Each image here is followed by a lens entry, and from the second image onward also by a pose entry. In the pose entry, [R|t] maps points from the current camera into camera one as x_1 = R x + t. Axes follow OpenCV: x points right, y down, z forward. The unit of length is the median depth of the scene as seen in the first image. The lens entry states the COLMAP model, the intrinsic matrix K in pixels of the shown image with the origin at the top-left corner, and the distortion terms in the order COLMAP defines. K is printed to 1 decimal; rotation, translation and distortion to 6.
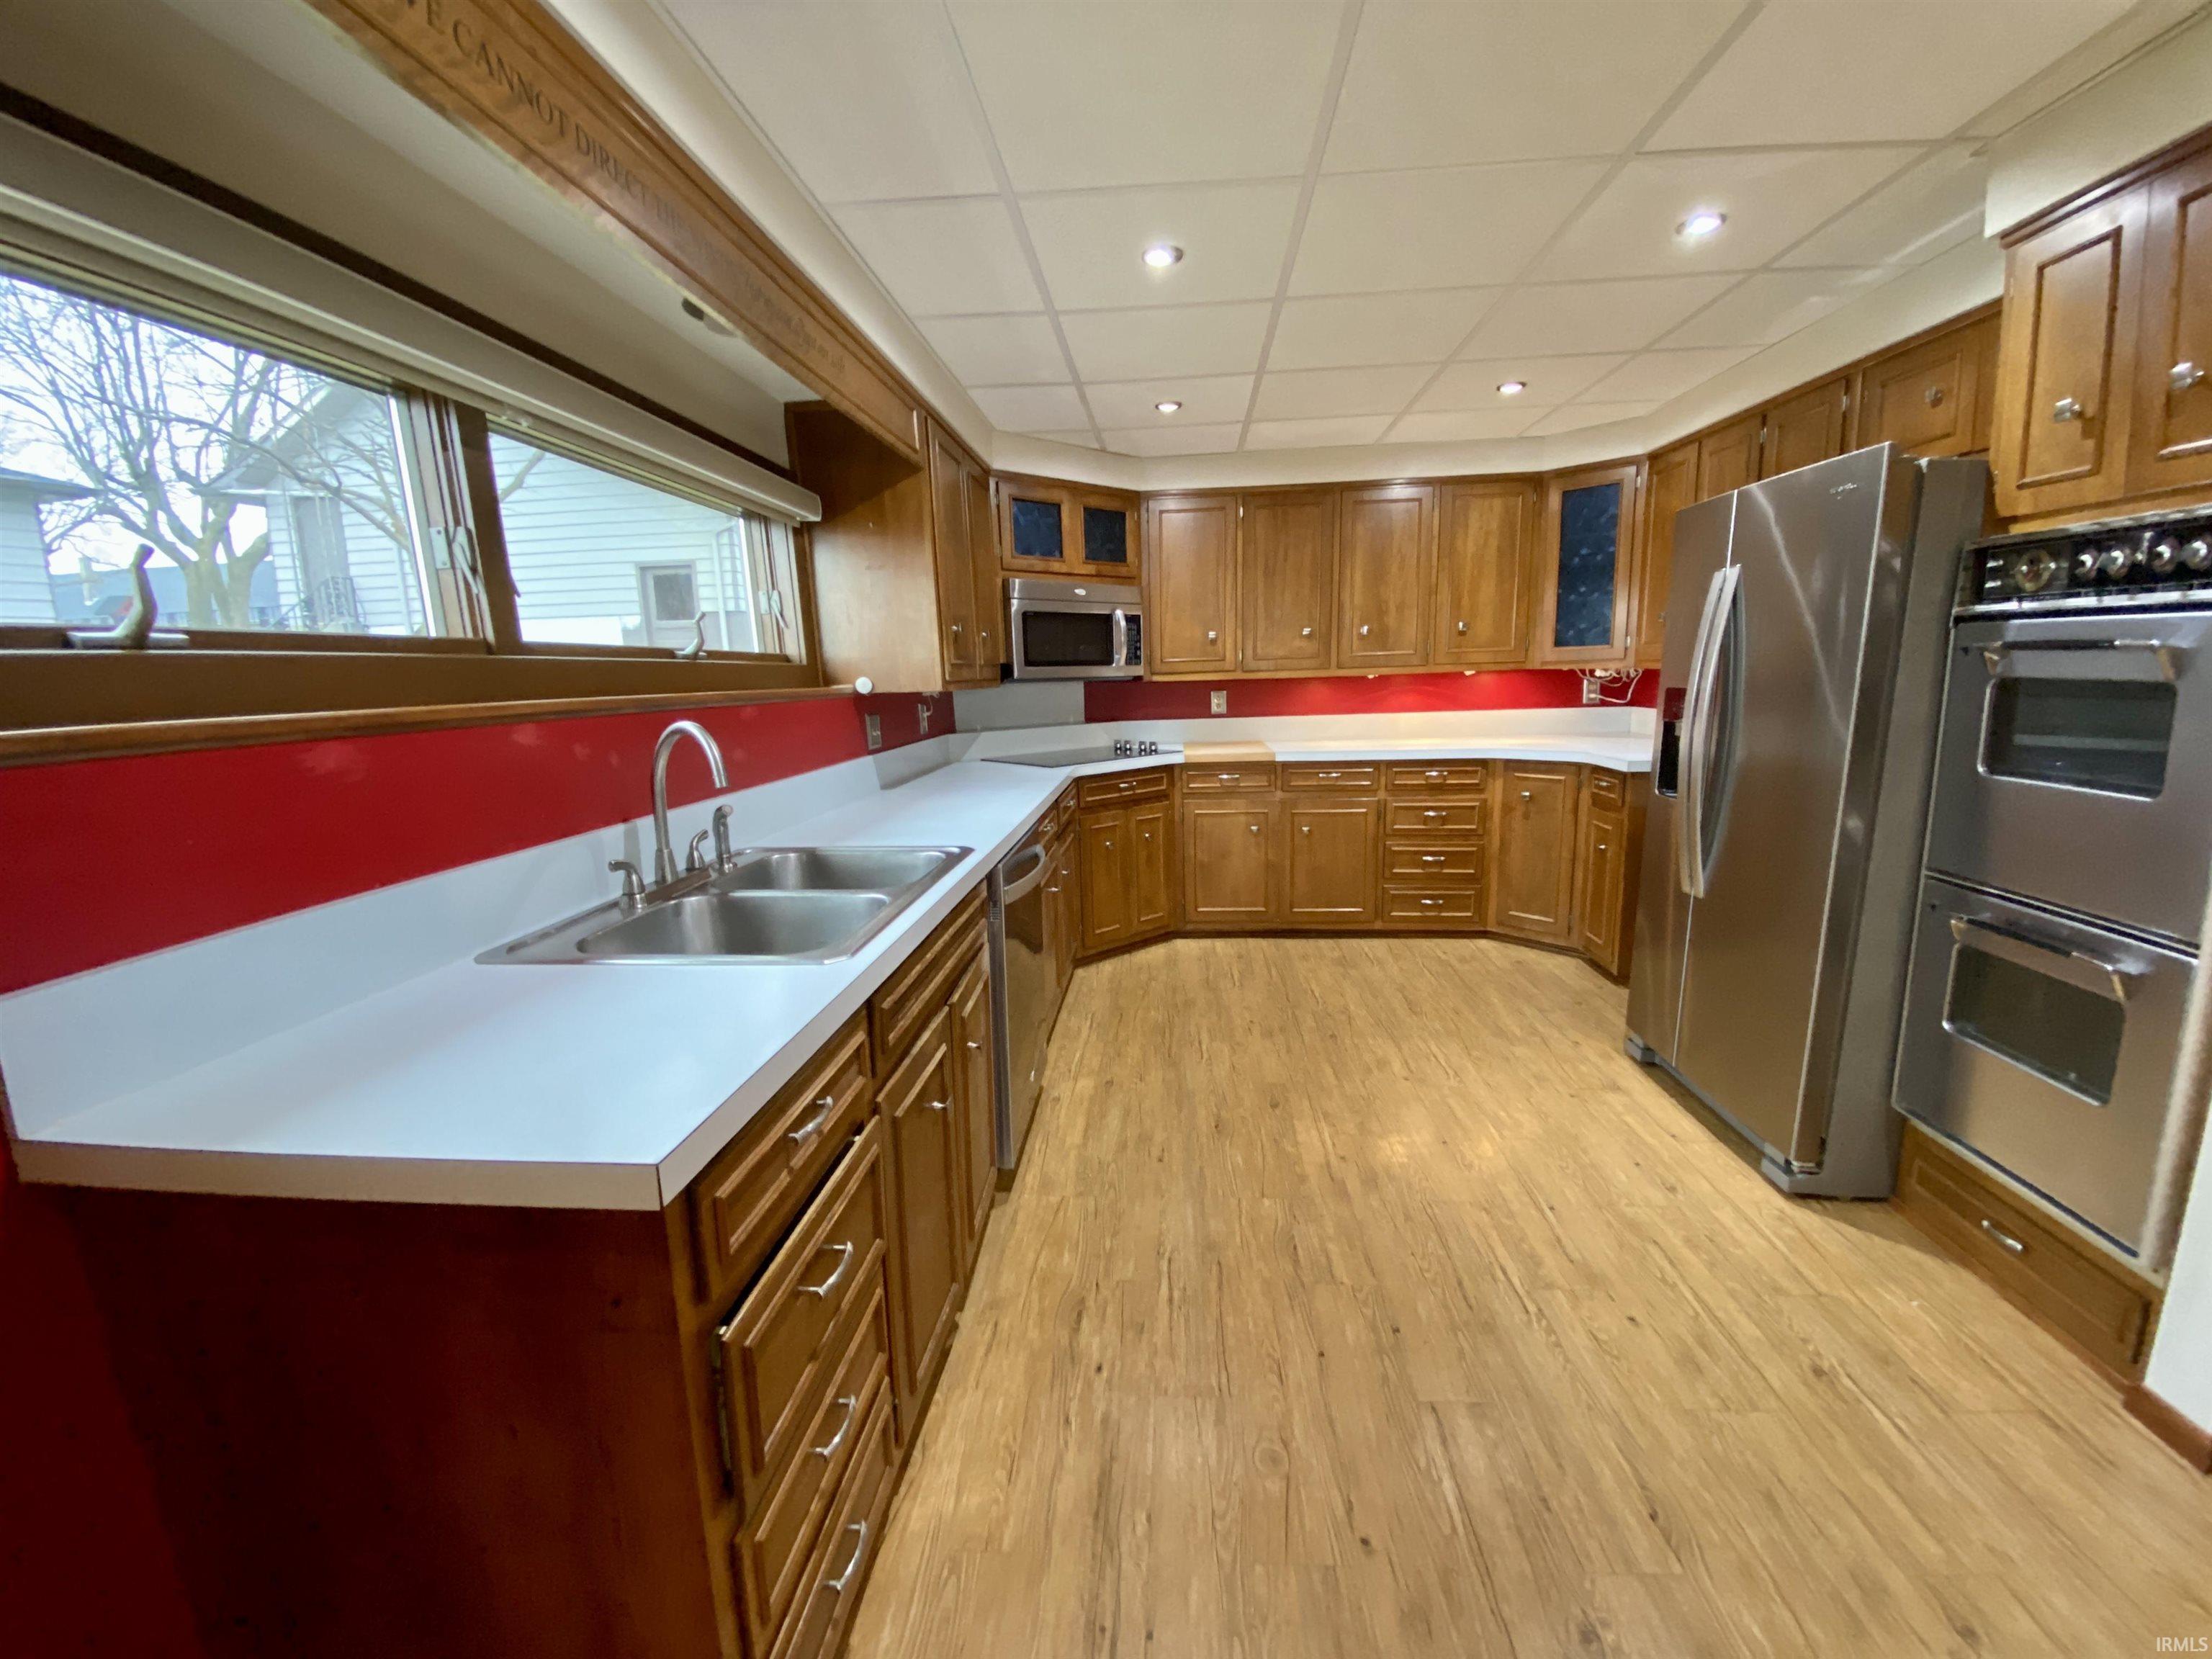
lens RADIAL K [[881.7, 0, 1106.0], [0, 881.7, 829.5], [0, 0, 1]] dist [0.040059, -0.023707]
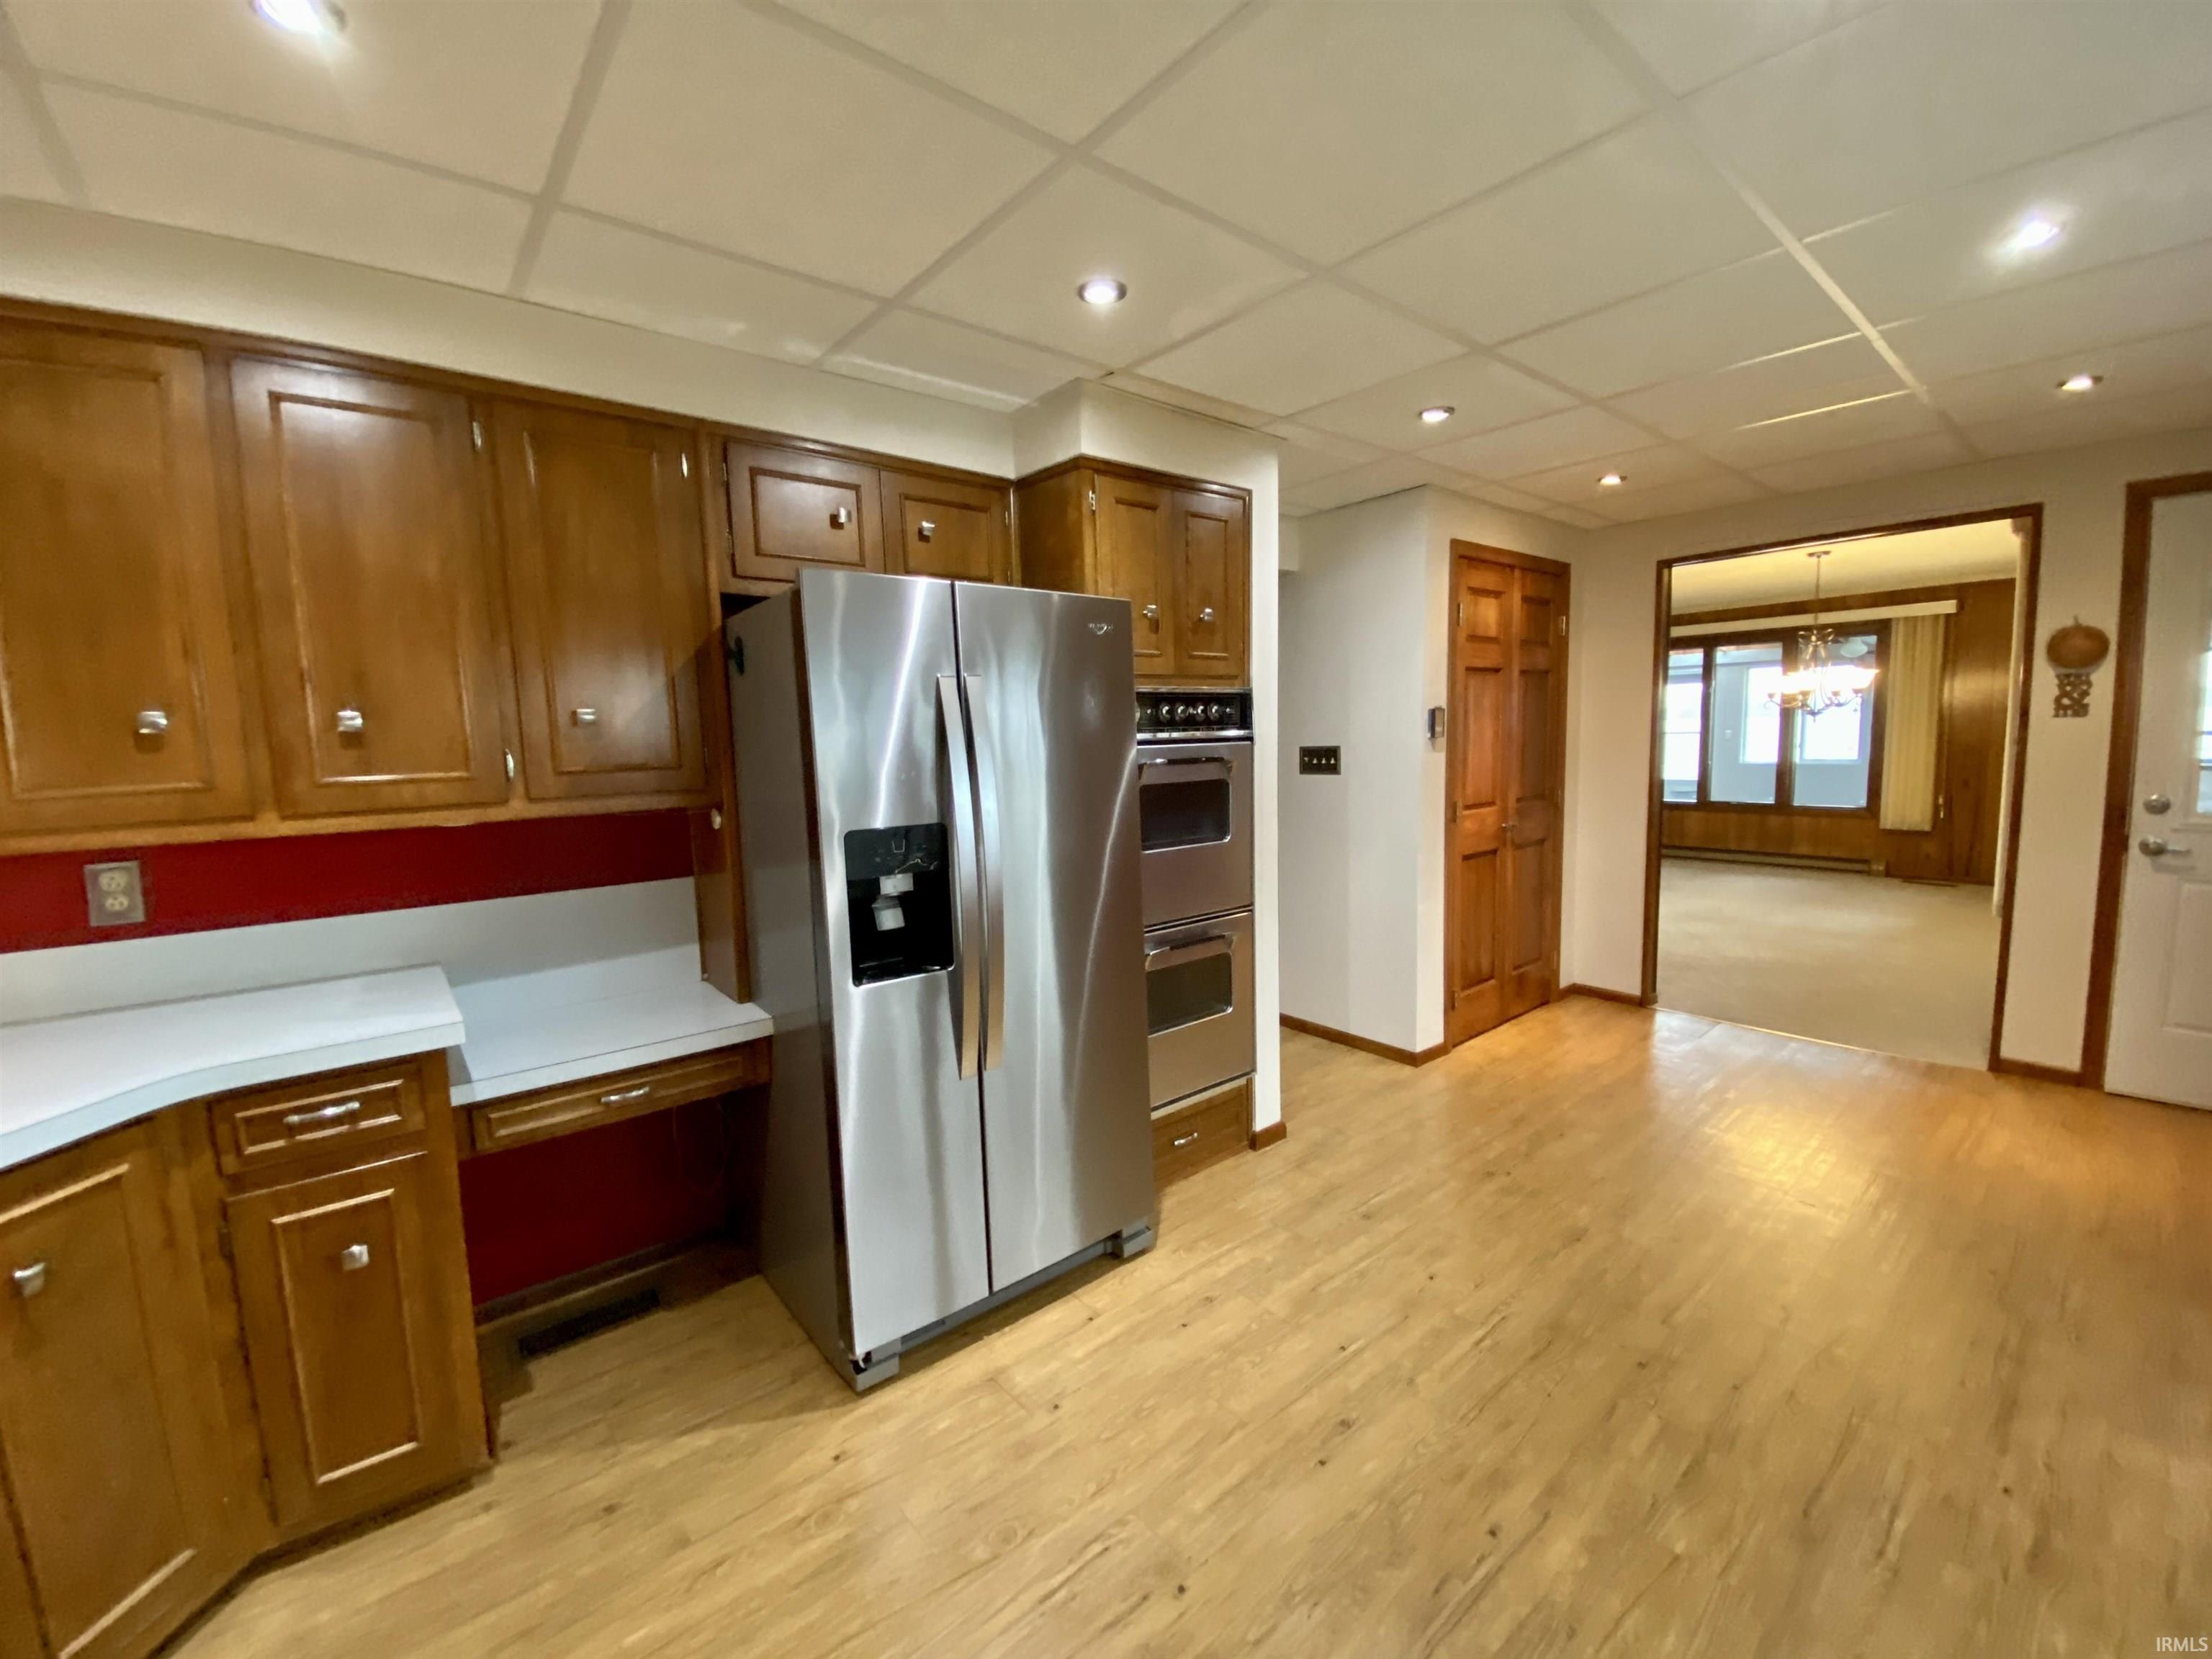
lens RADIAL K [[903.5, 0, 1106.0], [0, 903.5, 829.5], [0, 0, 1]] dist [0.011686, -0.017515]
pose [[-0.699859, -0.028253, 0.713722, 0.006740], [0.174727, 0.962088, 0.209418, -0.177179], [-0.692580, 0.271270, -0.668390, 0.869030]]
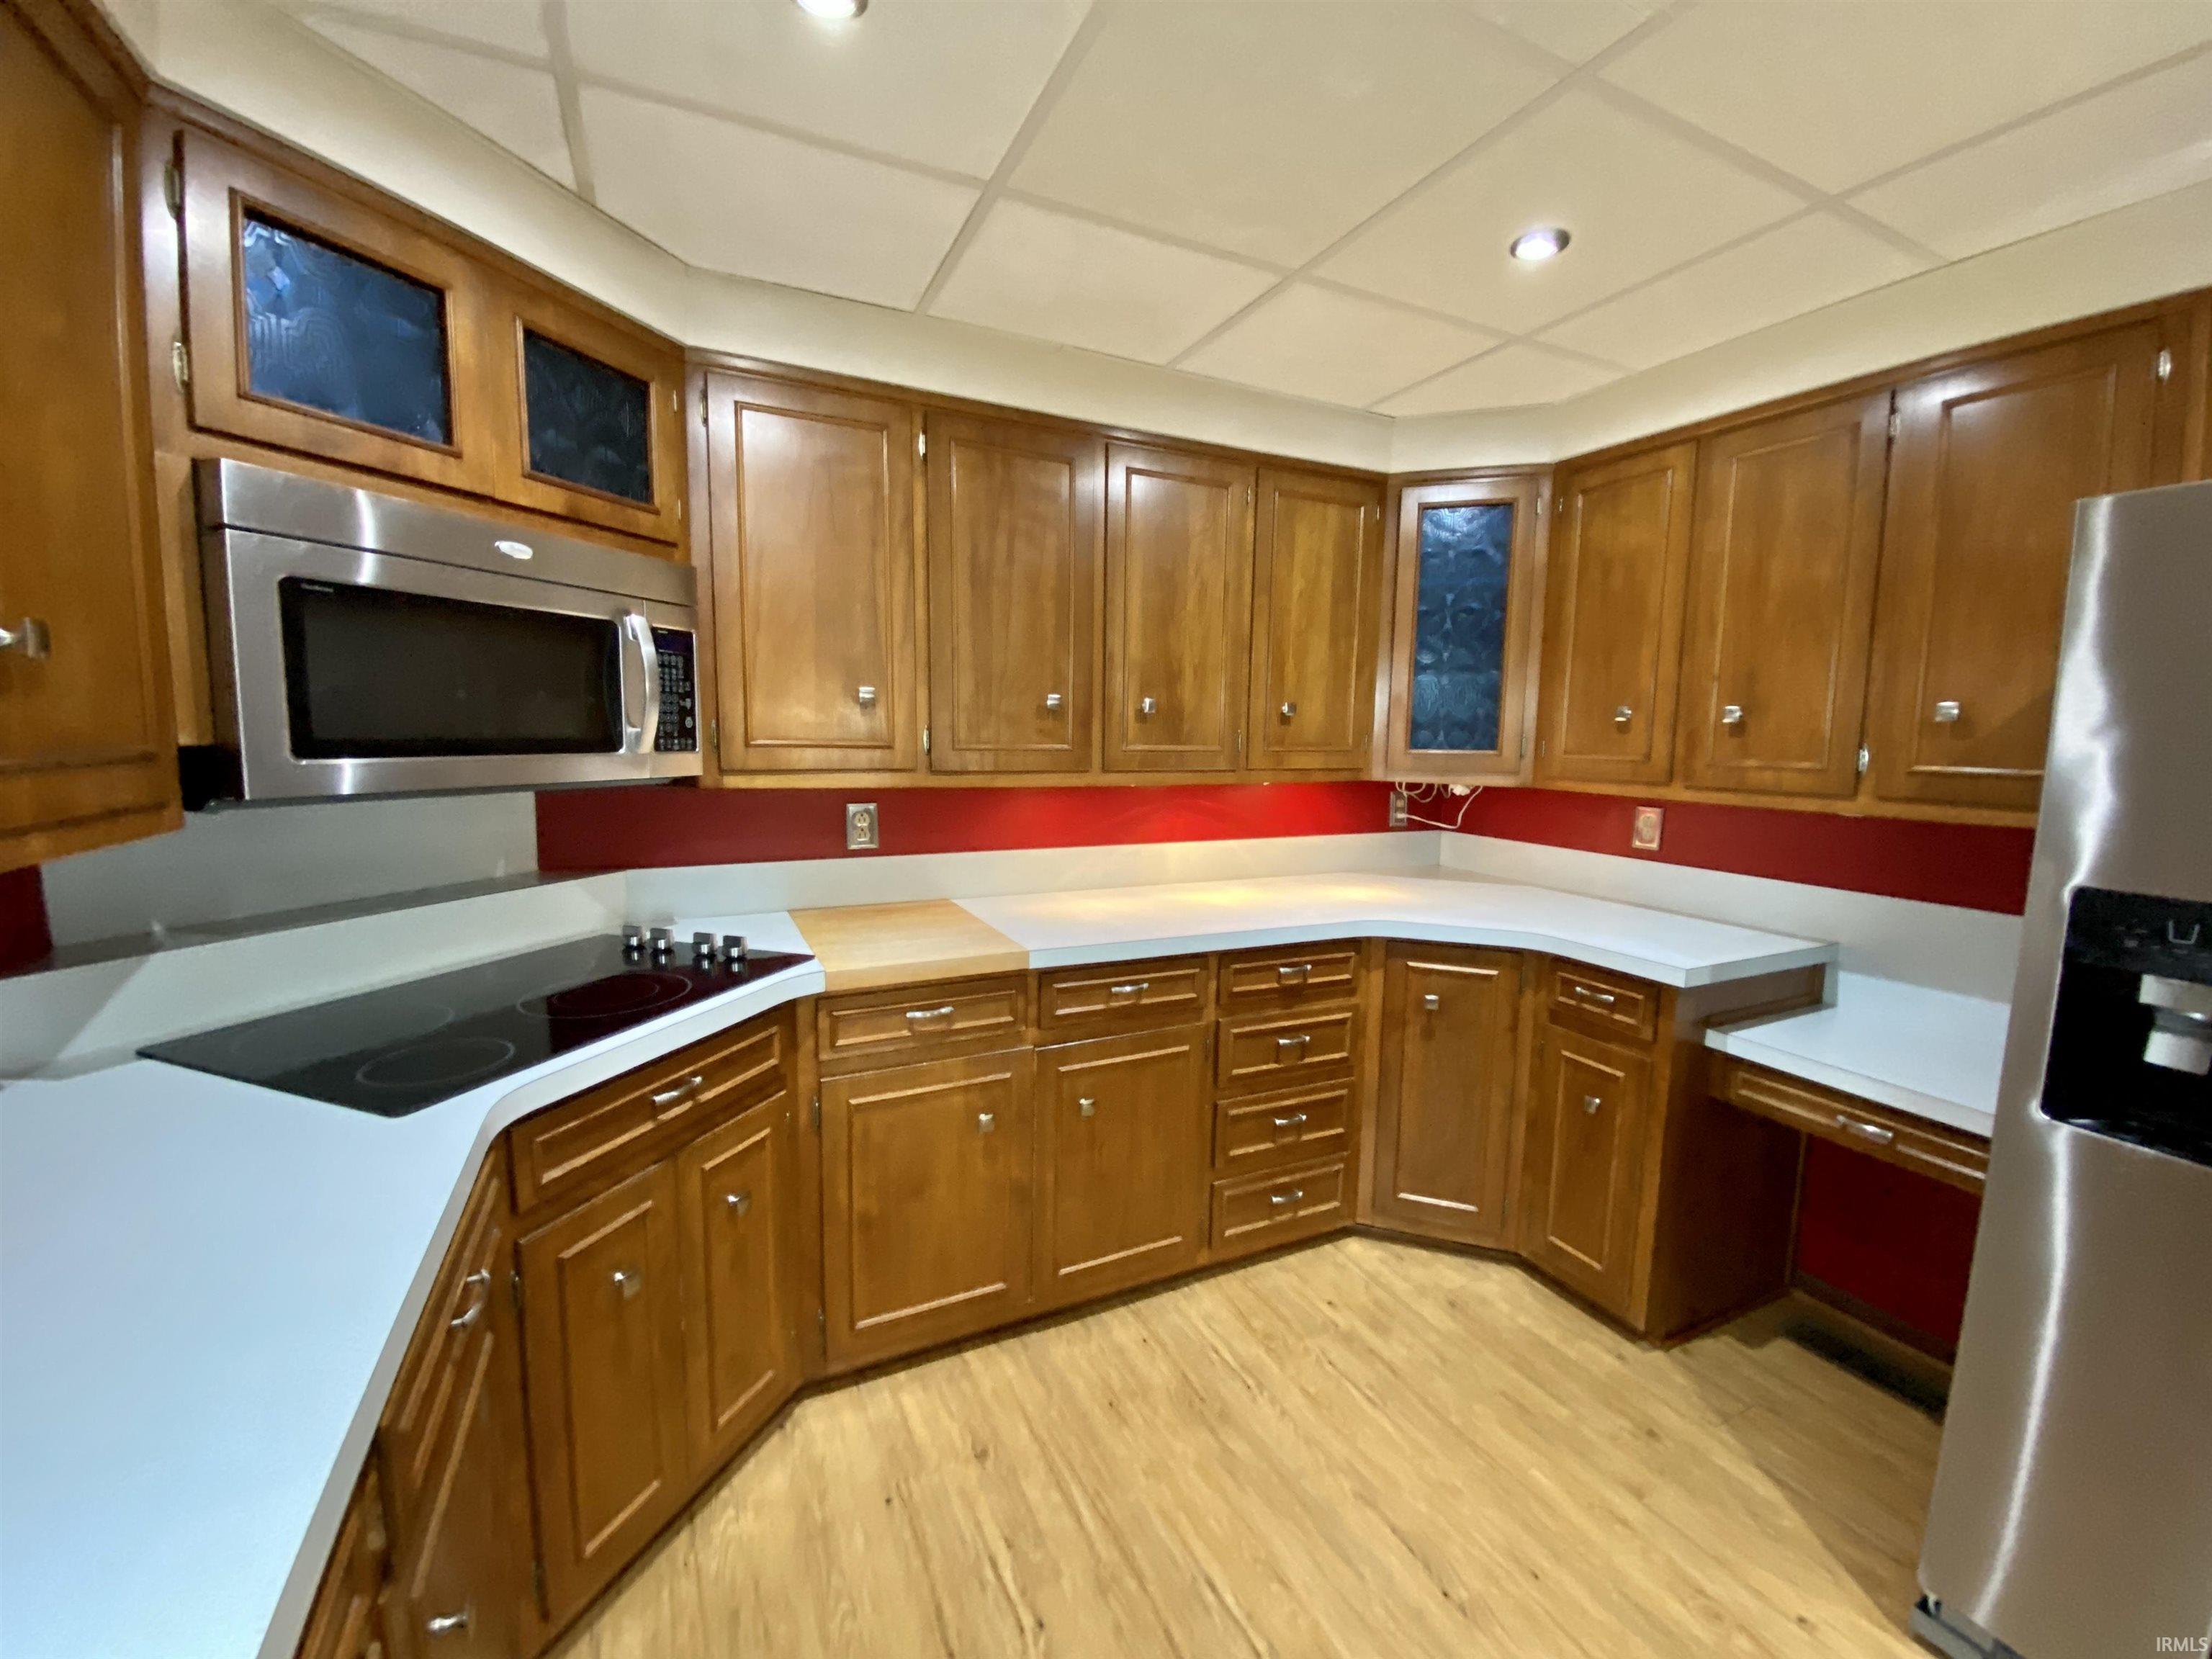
lens RADIAL K [[881.7, 0, 1106.0], [0, 881.7, 829.5], [0, 0, 1]] dist [0.040059, -0.023707]
pose [[0.856562, -0.012949, 0.515882, -0.012249], [0.048093, 0.997337, -0.054818, -0.123686], [-0.513799, 0.071766, 0.854904, 0.573475]]
